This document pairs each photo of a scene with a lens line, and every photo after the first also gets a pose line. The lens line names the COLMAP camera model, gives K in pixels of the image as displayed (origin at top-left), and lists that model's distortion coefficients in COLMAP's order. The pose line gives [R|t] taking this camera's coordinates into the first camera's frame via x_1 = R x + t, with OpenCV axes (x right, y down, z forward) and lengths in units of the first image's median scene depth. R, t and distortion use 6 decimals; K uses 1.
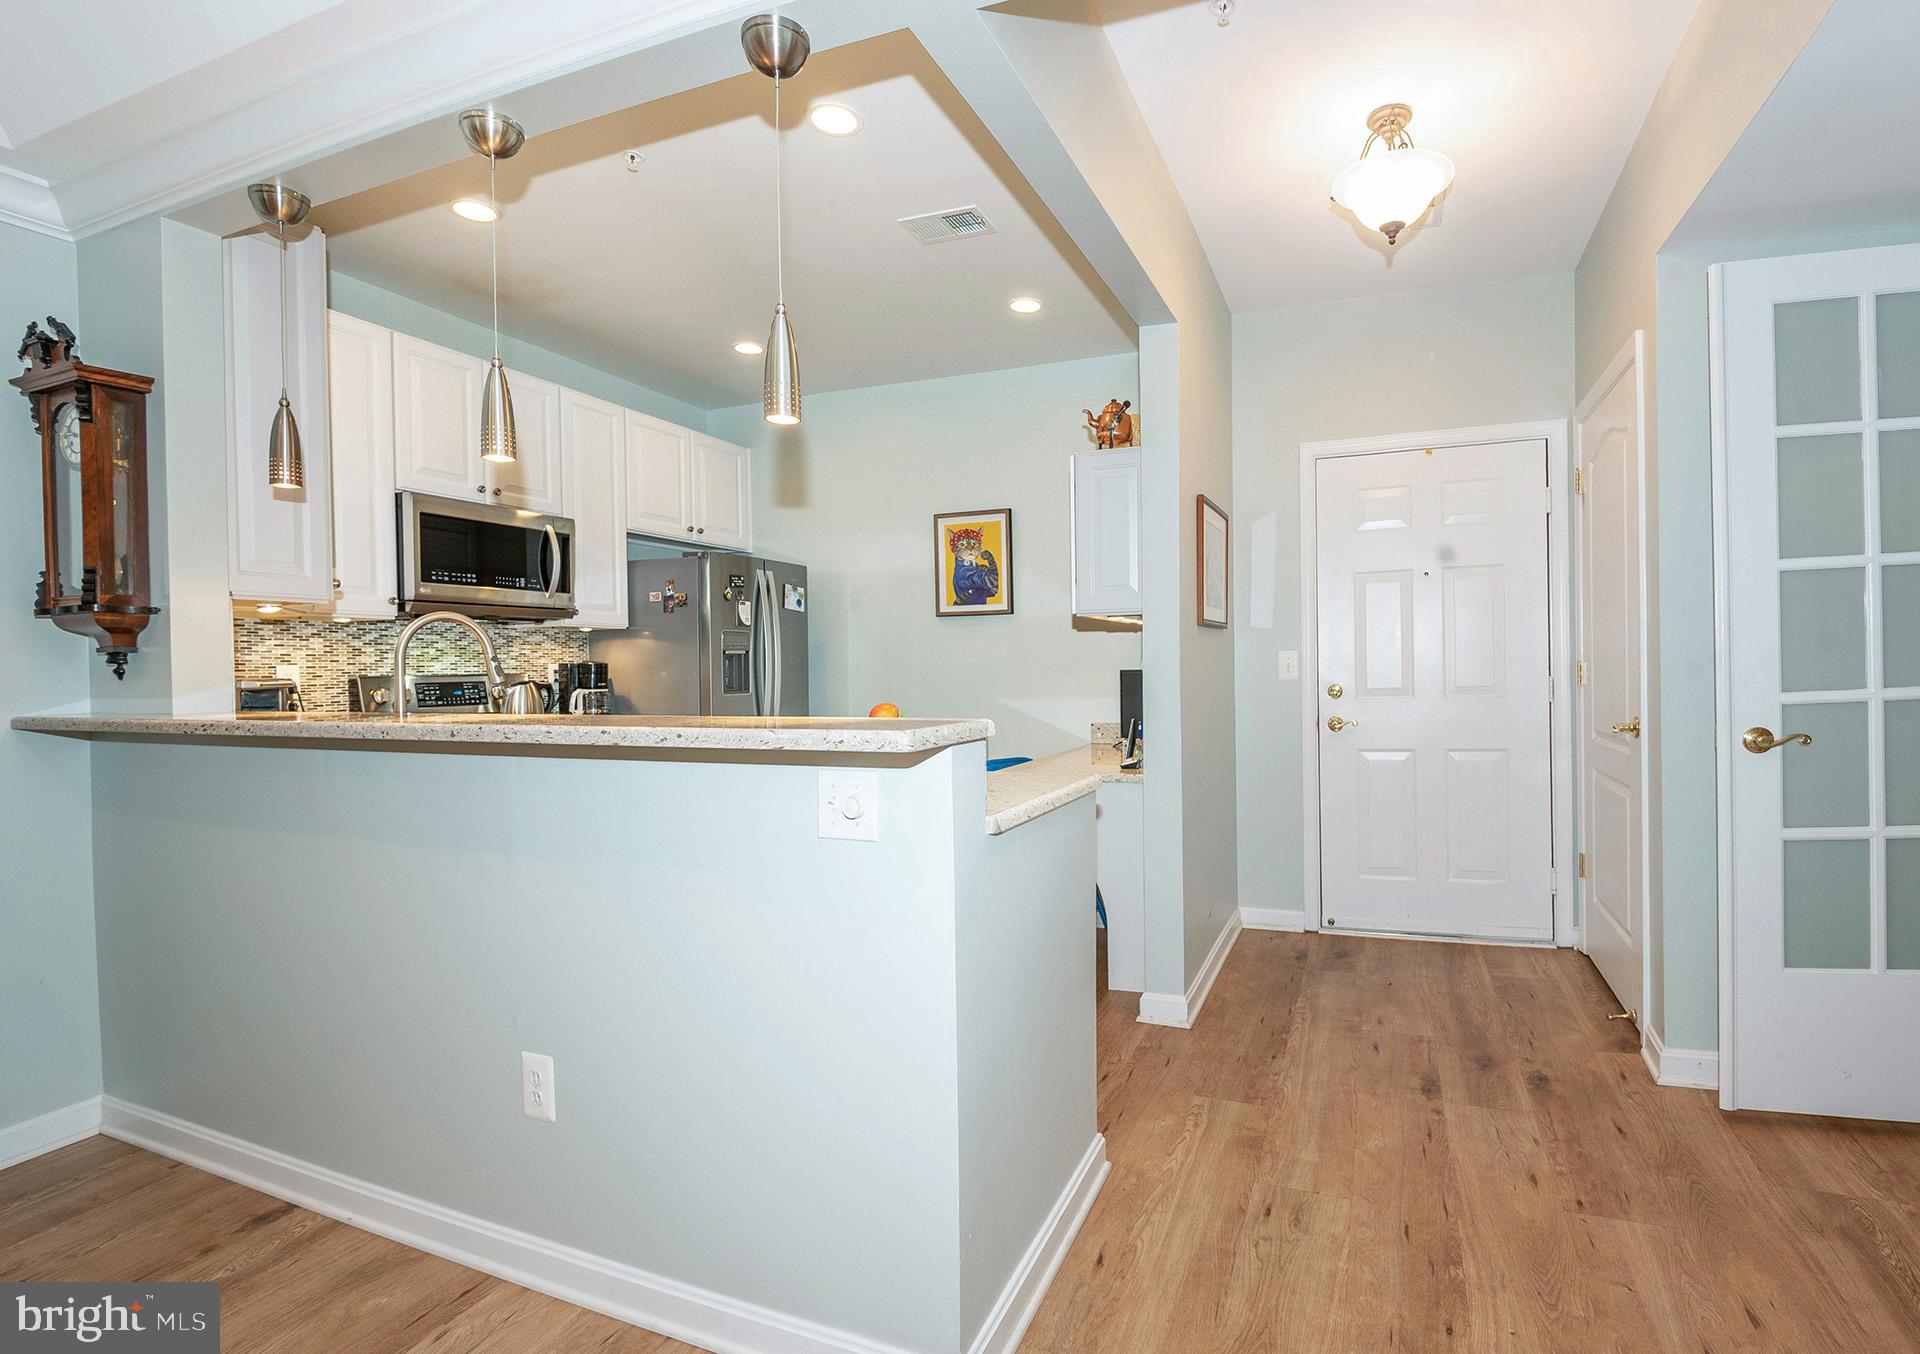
lens RADIAL K [[915.1, 0, 983.4], [0, 915.1, 677.9], [0, 0, 1]] dist [0.011236, -0.000445]
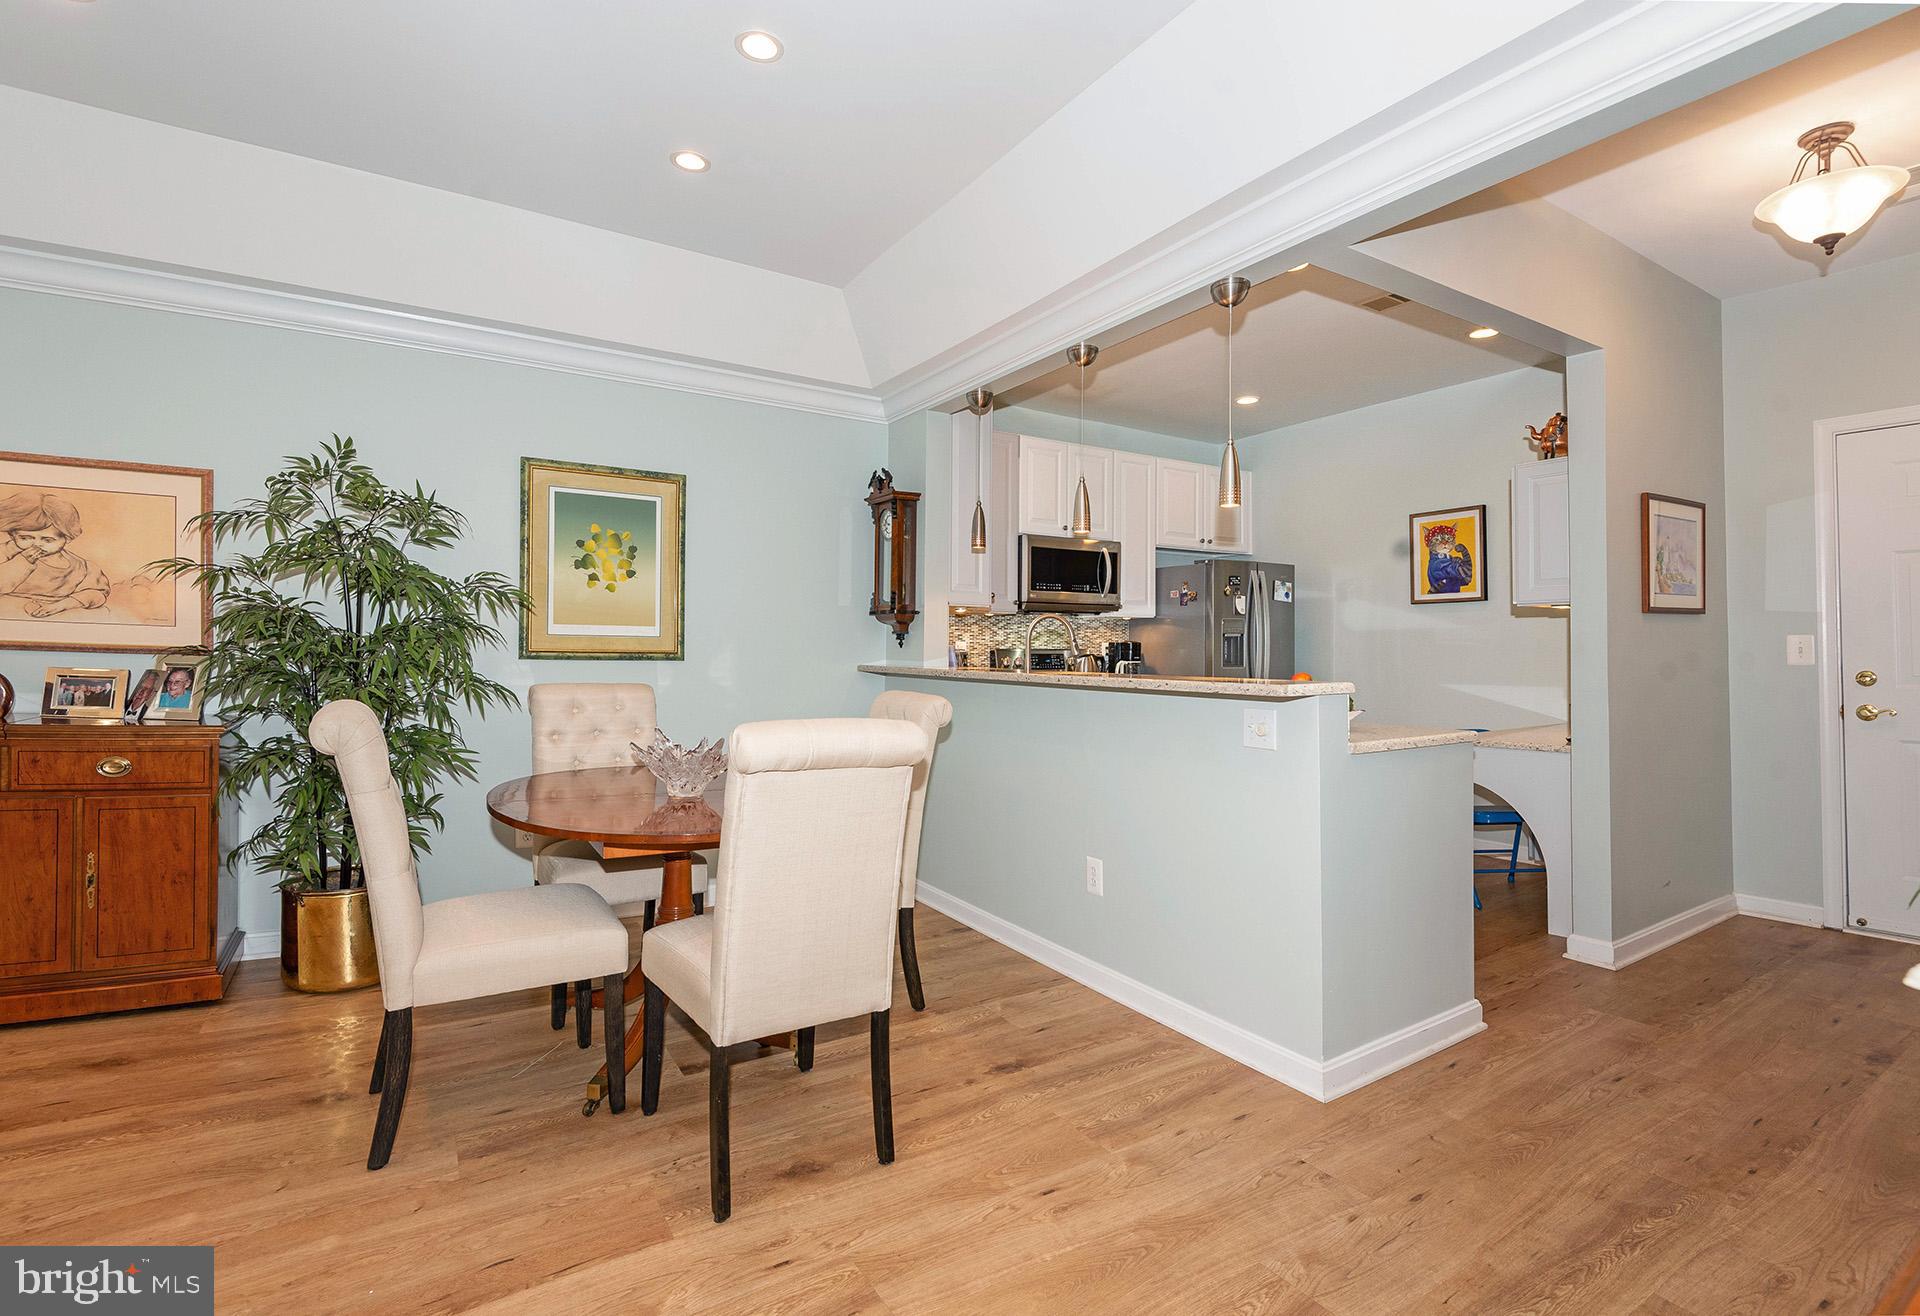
lens RADIAL K [[878.9, 0, 960.0], [0, 878.9, 658.0], [0, 0, 1]] dist [-0.035559, -0.000050]
pose [[0.825558, 0.016327, -0.564081, 0.139725], [-0.017796, 0.999837, 0.002893, 0.010725], [0.564037, 0.007650, 0.825714, -0.308859]]
